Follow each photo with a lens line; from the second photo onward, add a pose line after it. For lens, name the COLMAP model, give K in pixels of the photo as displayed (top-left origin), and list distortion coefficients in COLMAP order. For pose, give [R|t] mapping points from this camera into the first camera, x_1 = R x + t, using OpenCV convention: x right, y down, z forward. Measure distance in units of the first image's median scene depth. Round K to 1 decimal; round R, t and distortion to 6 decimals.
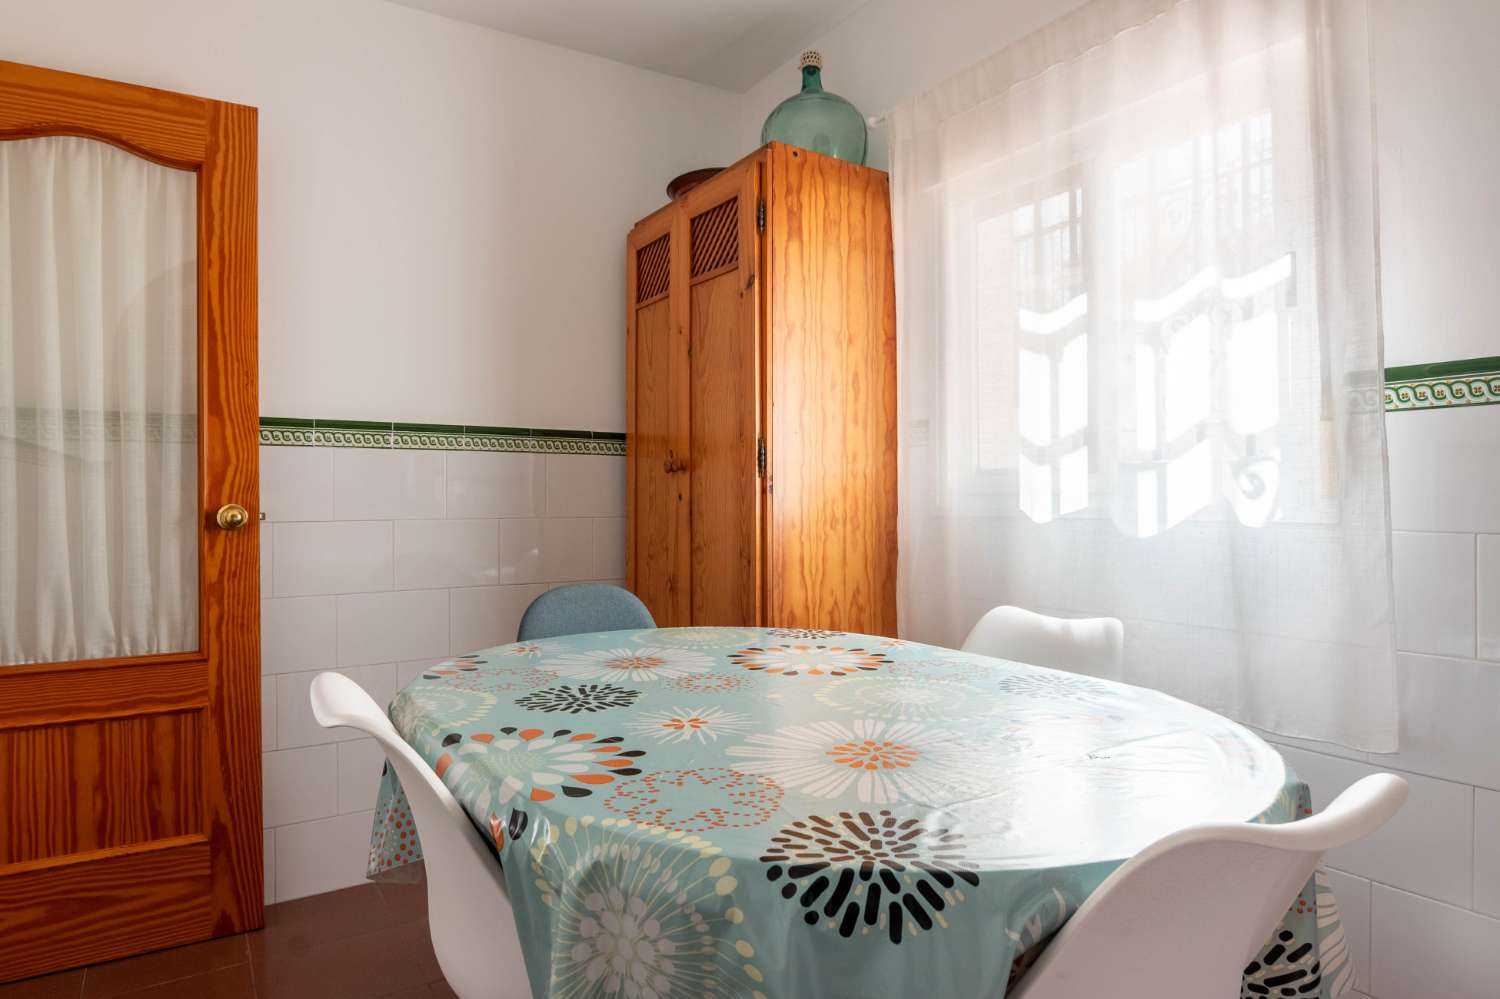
lens RADIAL K [[880.9, 0, 745.2], [0, 880.9, 479.5], [0, 0, 1]] dist [0.000853, 0.000106]
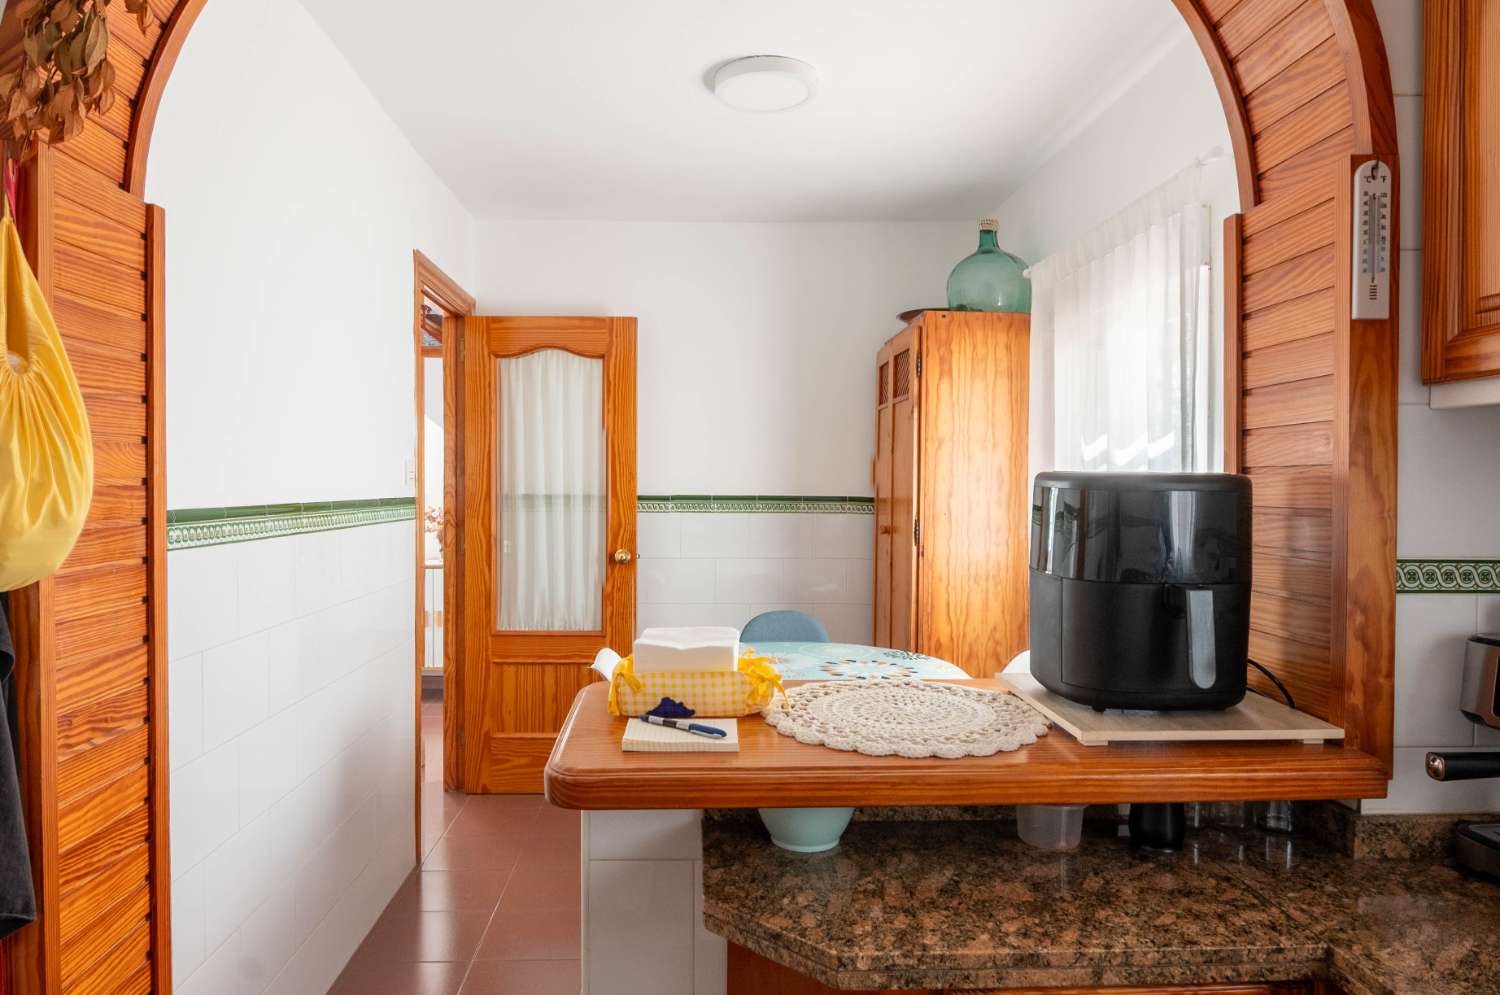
lens RADIAL K [[880.9, 0, 745.2], [0, 880.9, 477.5], [0, 0, 1]] dist [0.000853, 0.000106]
pose [[0.877012, 0.007720, -0.480407, 0.449312], [-0.002095, 0.999923, 0.012244, -0.127631], [0.480464, -0.009731, 0.876960, -0.392218]]
